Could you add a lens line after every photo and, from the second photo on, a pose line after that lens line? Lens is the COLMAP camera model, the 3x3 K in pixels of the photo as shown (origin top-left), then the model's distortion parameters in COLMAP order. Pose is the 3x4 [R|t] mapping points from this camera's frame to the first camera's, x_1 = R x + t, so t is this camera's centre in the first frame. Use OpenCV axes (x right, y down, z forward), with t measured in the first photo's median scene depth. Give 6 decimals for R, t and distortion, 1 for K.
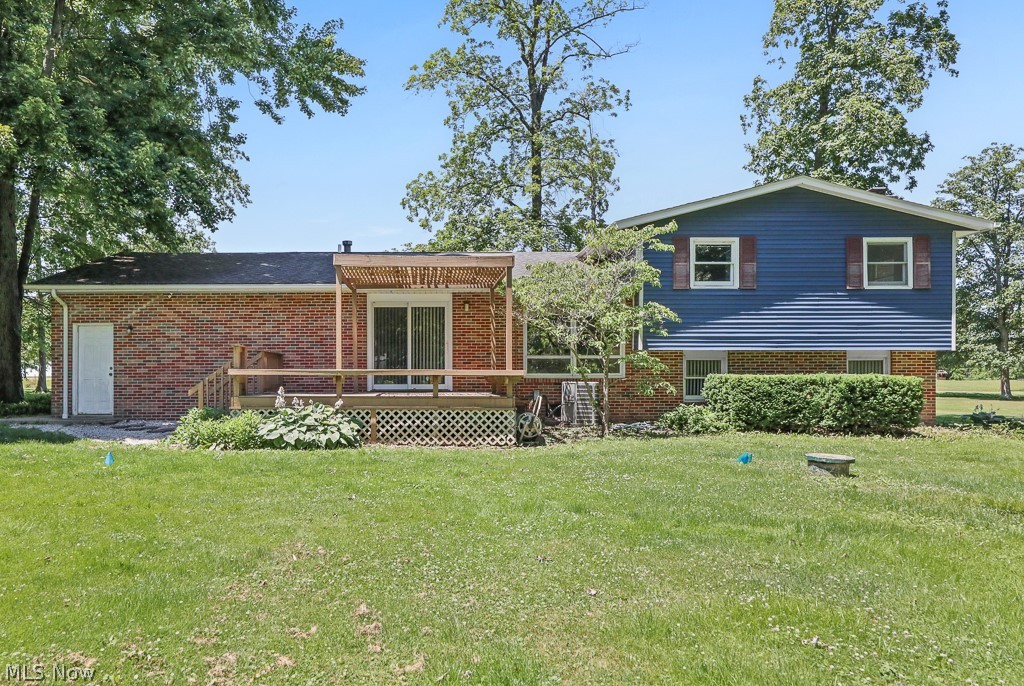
lens RADIAL K [[704.2, 0, 512.3], [0, 704.2, 369.0], [0, 0, 1]] dist [0.001396, 0.000210]
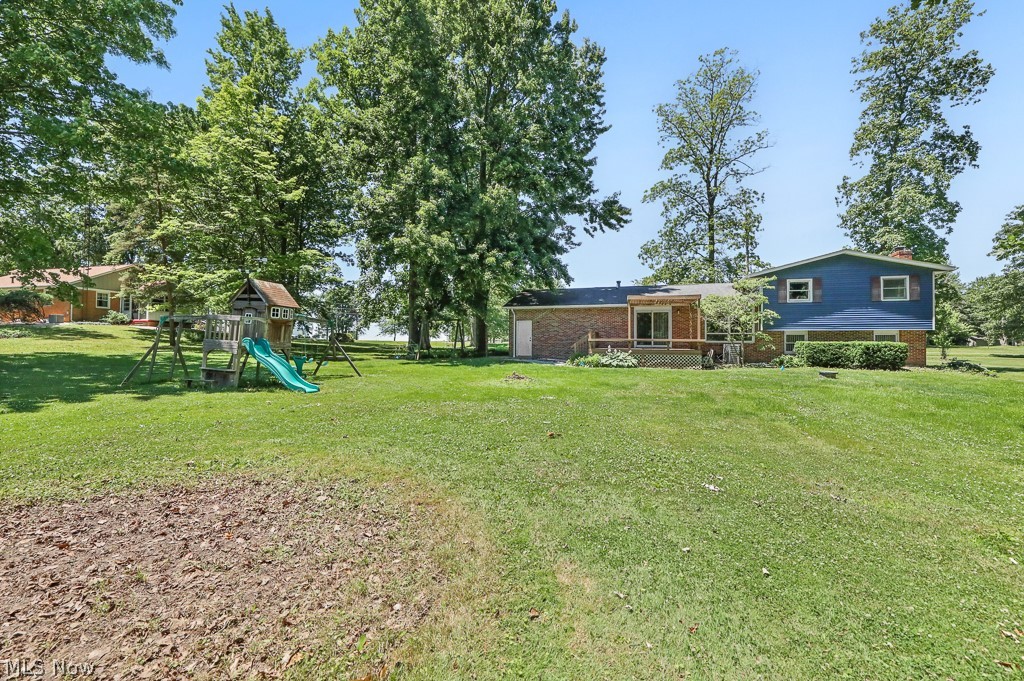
lens RADIAL K [[438.3, 0, 514.7], [0, 438.3, 331.7], [0, 0, 1]] dist [-0.001739, -0.006686]
pose [[0.924530, -0.003908, -0.381089, -0.012244], [-0.001199, 0.999913, -0.013161, -0.003427], [0.381107, 0.012624, 0.924445, -0.518782]]
